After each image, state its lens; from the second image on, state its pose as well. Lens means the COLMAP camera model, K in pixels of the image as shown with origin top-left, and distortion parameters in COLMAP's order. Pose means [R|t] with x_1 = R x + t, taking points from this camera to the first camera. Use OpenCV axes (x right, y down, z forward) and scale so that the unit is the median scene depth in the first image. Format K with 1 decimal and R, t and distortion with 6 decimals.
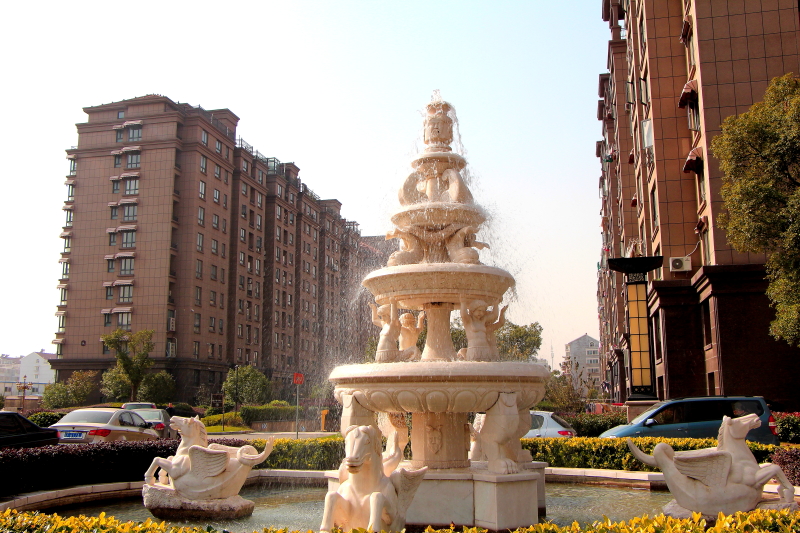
lens RADIAL K [[798.0, 0, 400.0], [0, 798.0, 266.5], [0, 0, 1]] dist [-0.007976, -0.433337]
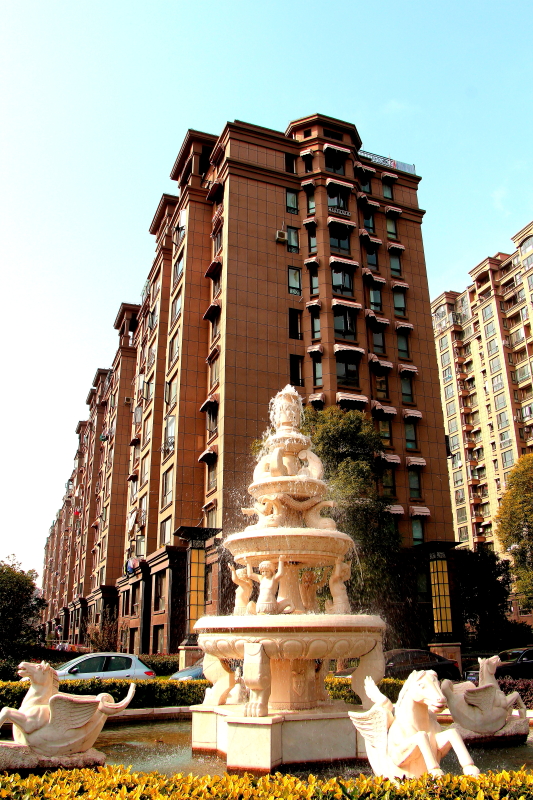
lens RADIAL K [[659.6, 0, 266.8], [0, 659.6, 389.4], [0, 0, 1]] dist [-0.152300, 0.060326]
pose [[0.814420, 0.214869, 0.539028, -0.532427], [-0.098144, 0.966540, -0.236999, 0.030351], [-0.571916, 0.140114, 0.808258, 0.211911]]
